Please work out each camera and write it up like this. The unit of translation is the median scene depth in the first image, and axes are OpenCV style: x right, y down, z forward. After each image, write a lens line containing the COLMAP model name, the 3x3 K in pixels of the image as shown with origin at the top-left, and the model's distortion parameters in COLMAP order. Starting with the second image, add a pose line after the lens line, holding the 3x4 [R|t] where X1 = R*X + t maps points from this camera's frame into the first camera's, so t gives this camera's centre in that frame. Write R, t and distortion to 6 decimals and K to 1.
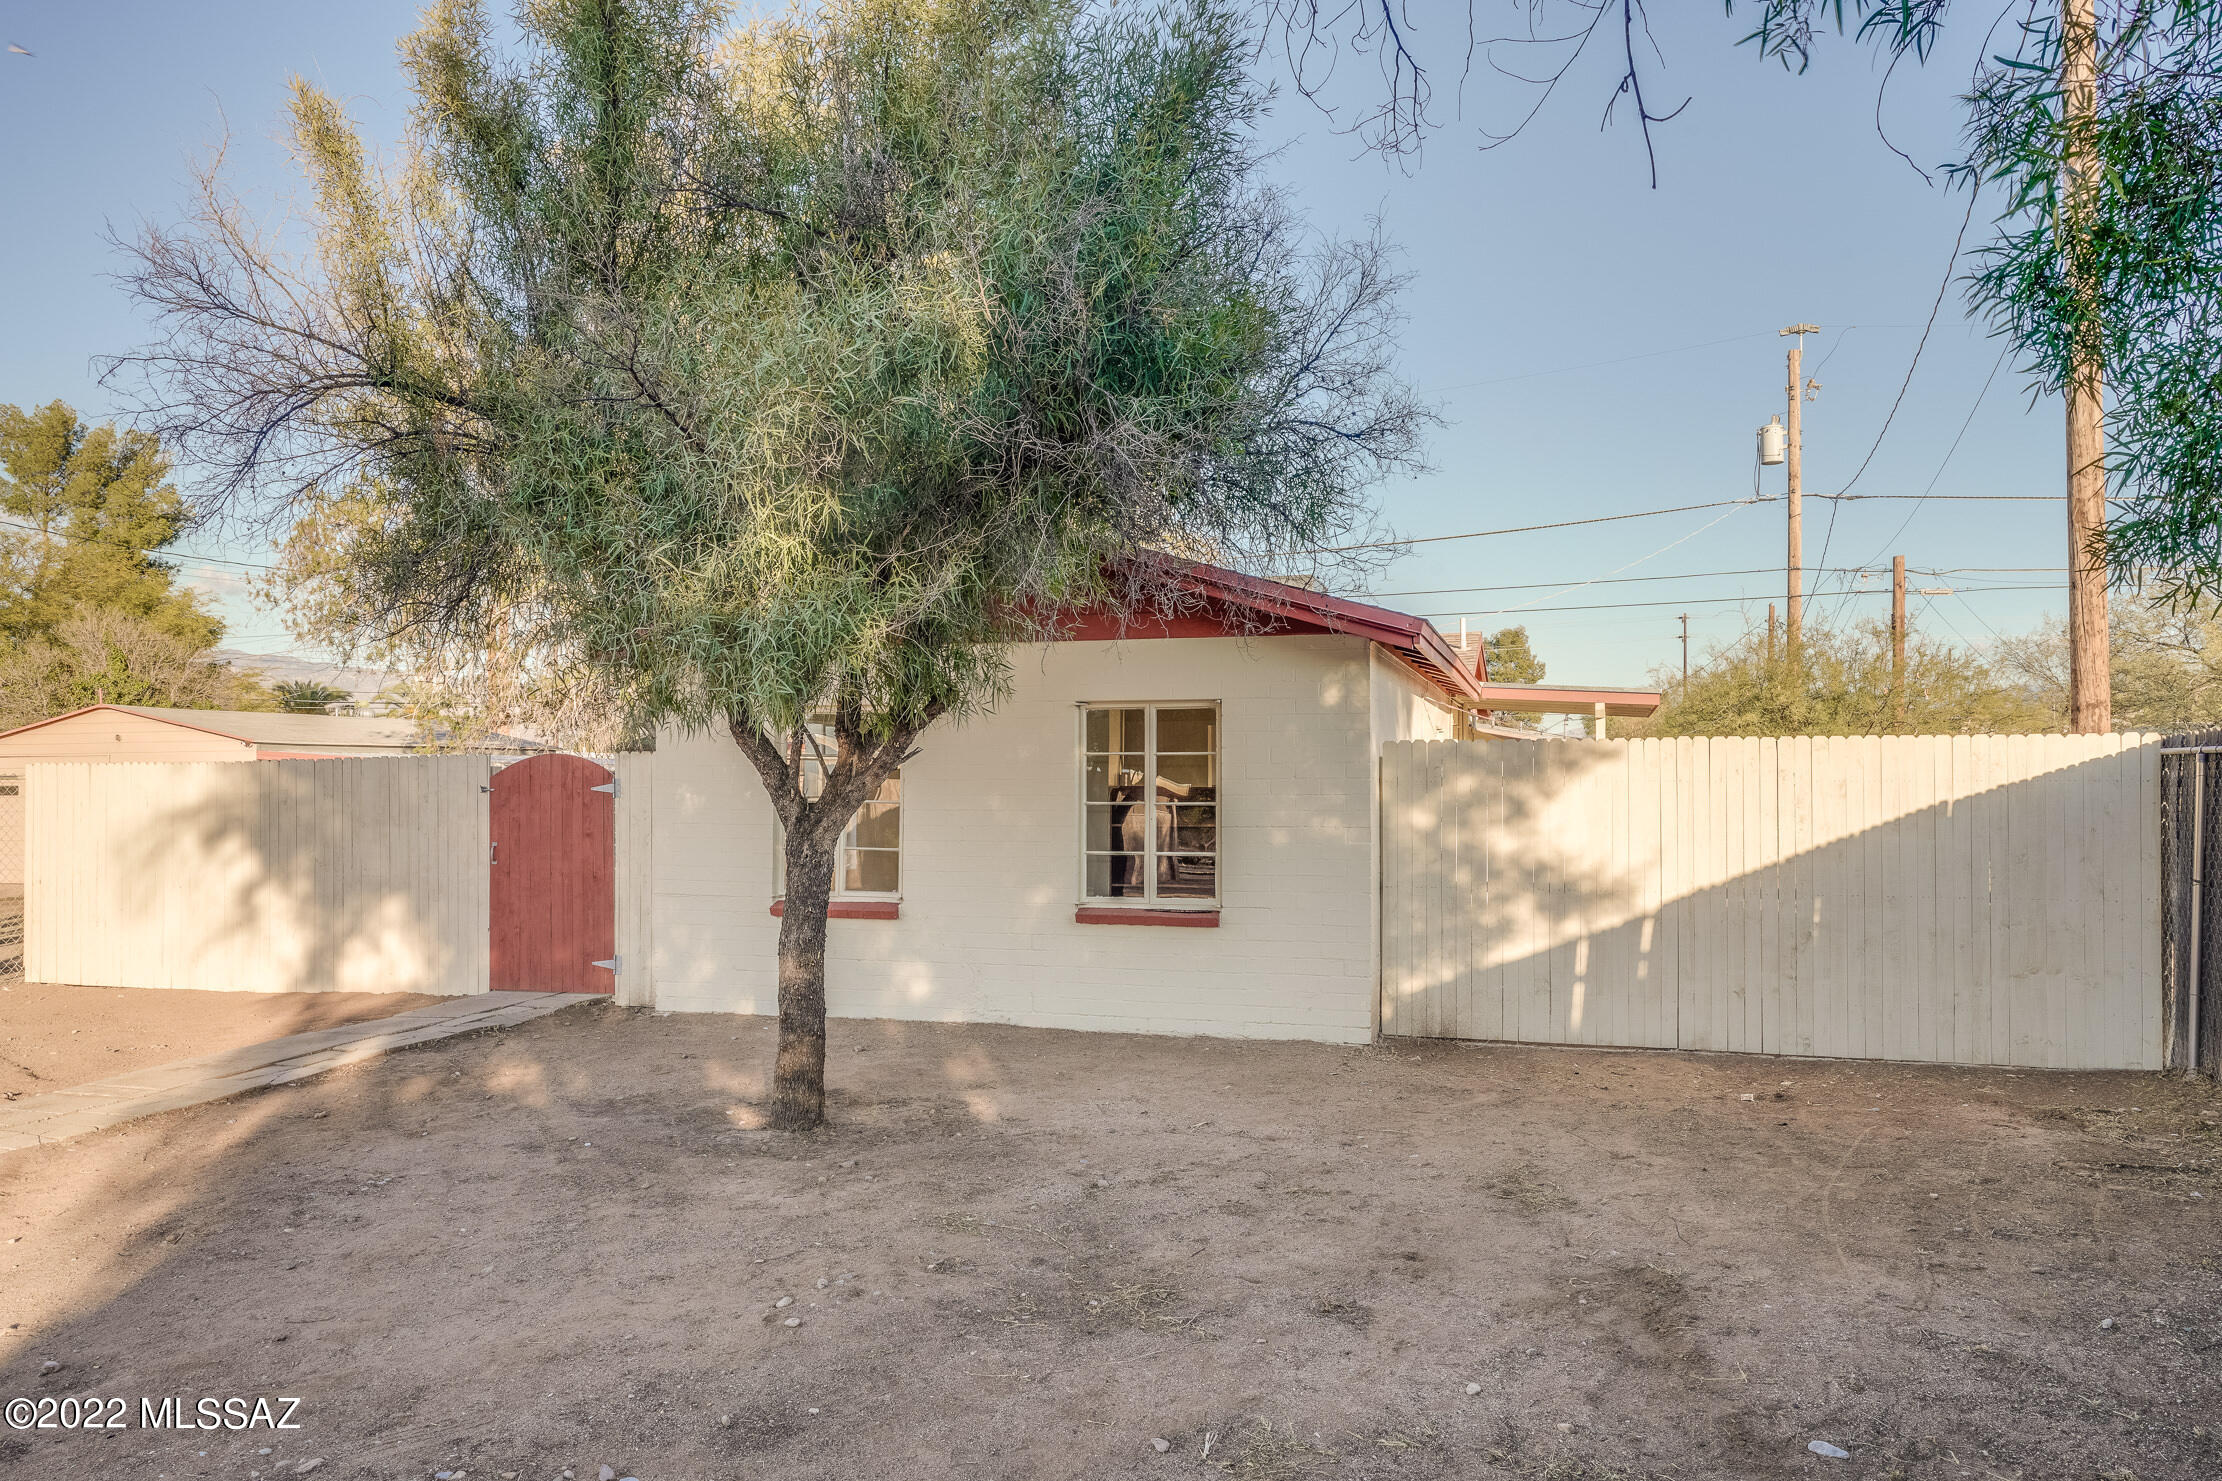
lens RADIAL K [[1417.8, 0, 1121.8], [0, 1417.8, 777.6], [0, 0, 1]] dist [-0.003271, -0.000167]
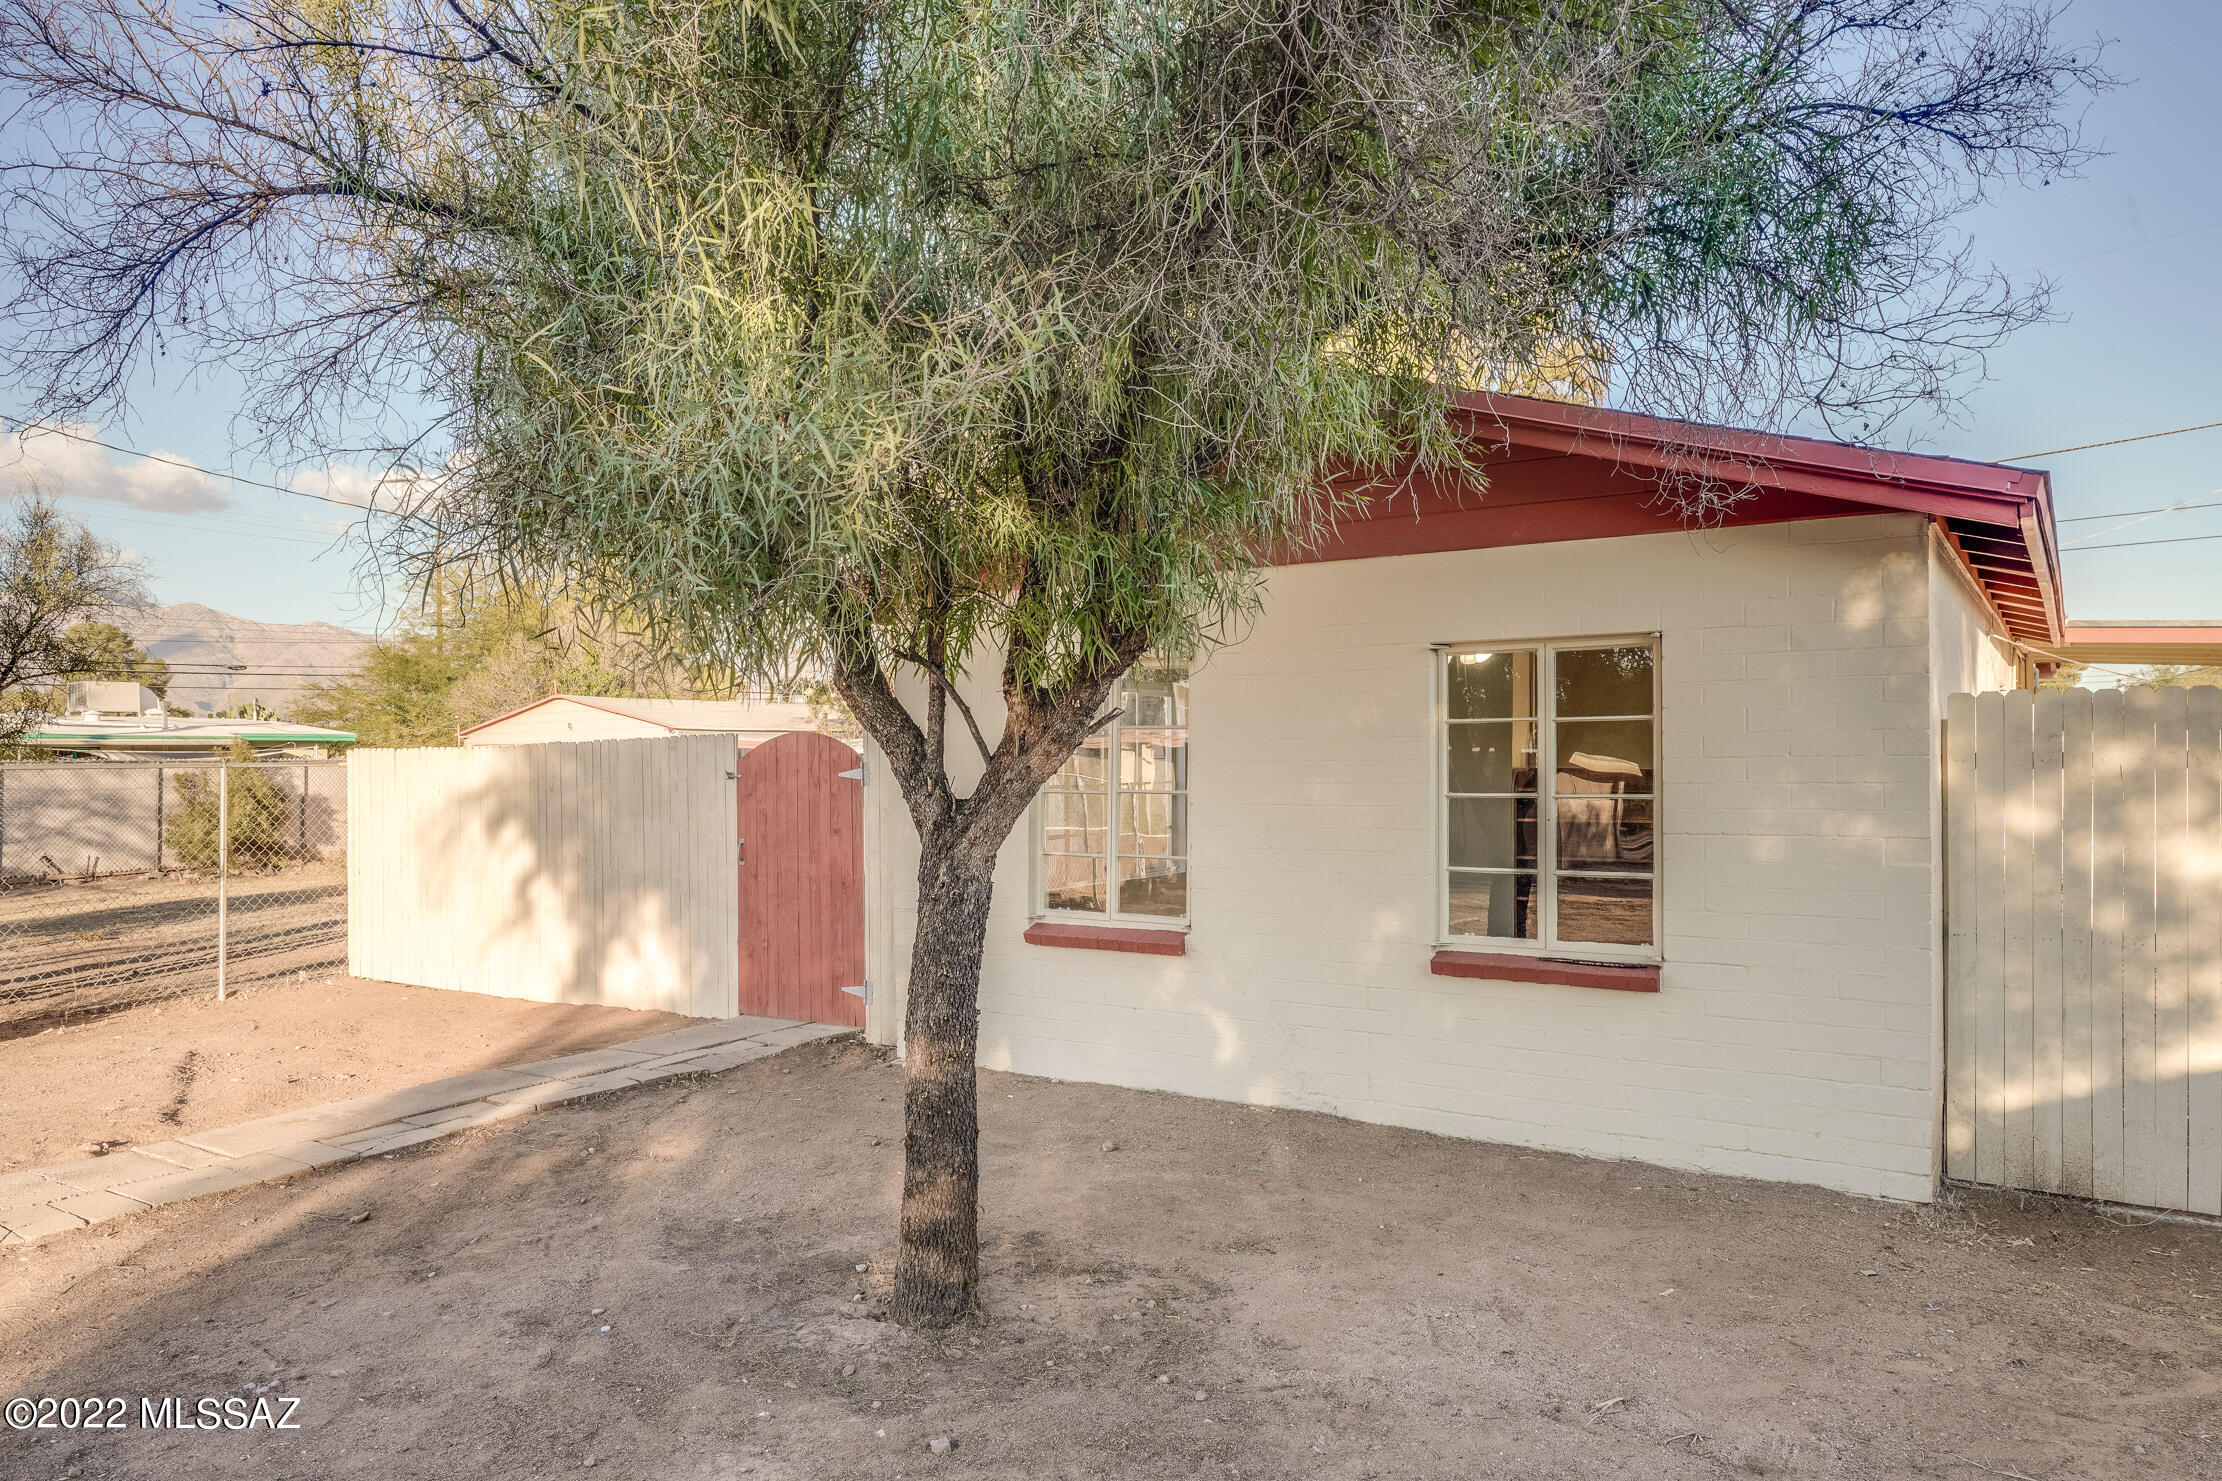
lens RADIAL K [[1417.8, 0, 1121.8], [0, 1417.8, 777.6], [0, 0, 1]] dist [-0.003271, -0.000167]
pose [[0.953386, -0.002857, -0.301741, 0.031438], [0.007004, 0.999895, 0.012662, 0.000633], [0.301673, -0.014185, 0.953306, 0.331083]]
